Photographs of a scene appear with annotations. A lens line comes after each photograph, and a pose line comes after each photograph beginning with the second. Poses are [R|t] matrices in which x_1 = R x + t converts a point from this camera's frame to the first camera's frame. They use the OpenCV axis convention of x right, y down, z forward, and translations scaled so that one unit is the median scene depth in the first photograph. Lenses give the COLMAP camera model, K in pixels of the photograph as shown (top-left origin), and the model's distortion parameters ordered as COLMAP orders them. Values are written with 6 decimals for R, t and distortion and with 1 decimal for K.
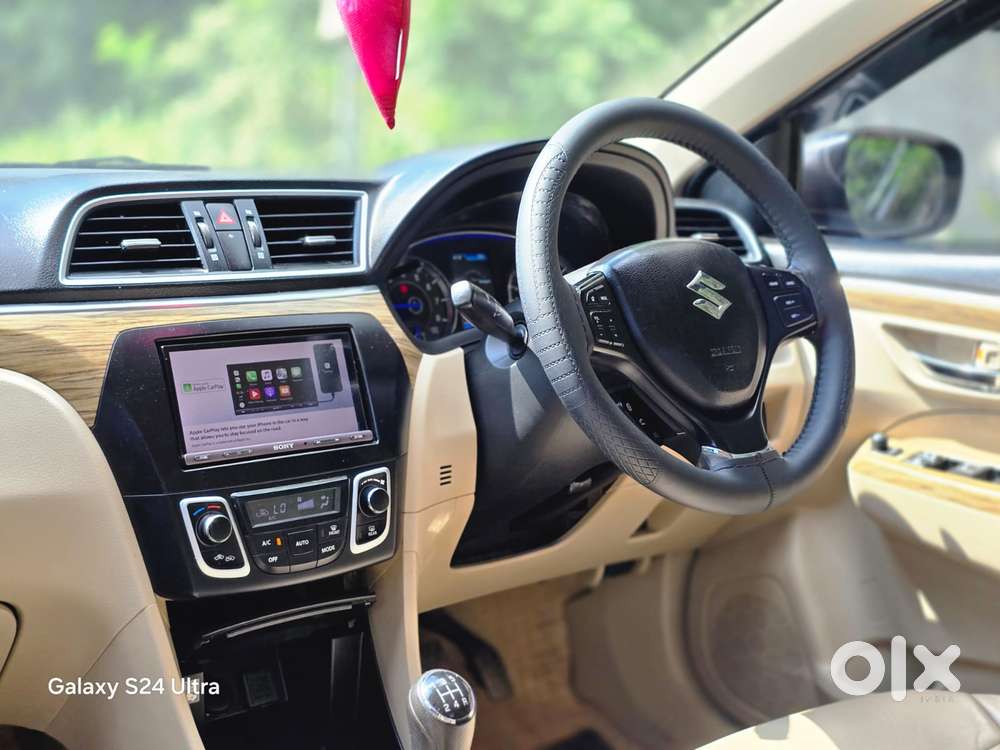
lens RADIAL K [[1438.3, 0, 500.0], [0, 1438.3, 375.0], [0, 0, 1]] dist [0.114818, -0.051770]
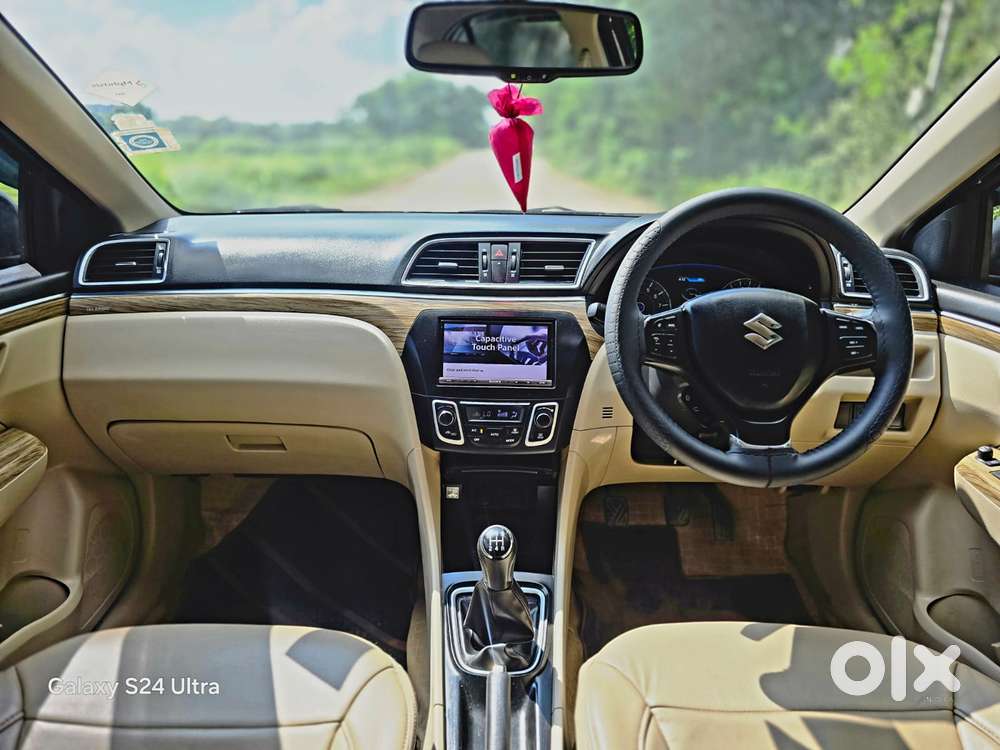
lens RADIAL K [[692.2, 0, 500.1], [0, 692.2, 378.5], [0, 0, 1]] dist [0.062020, -0.069547]
pose [[0.760359, 0.186290, -0.622214, 0.399913], [-0.104218, 0.980565, 0.166224, -0.100937], [0.641088, -0.061544, 0.764996, 0.320391]]
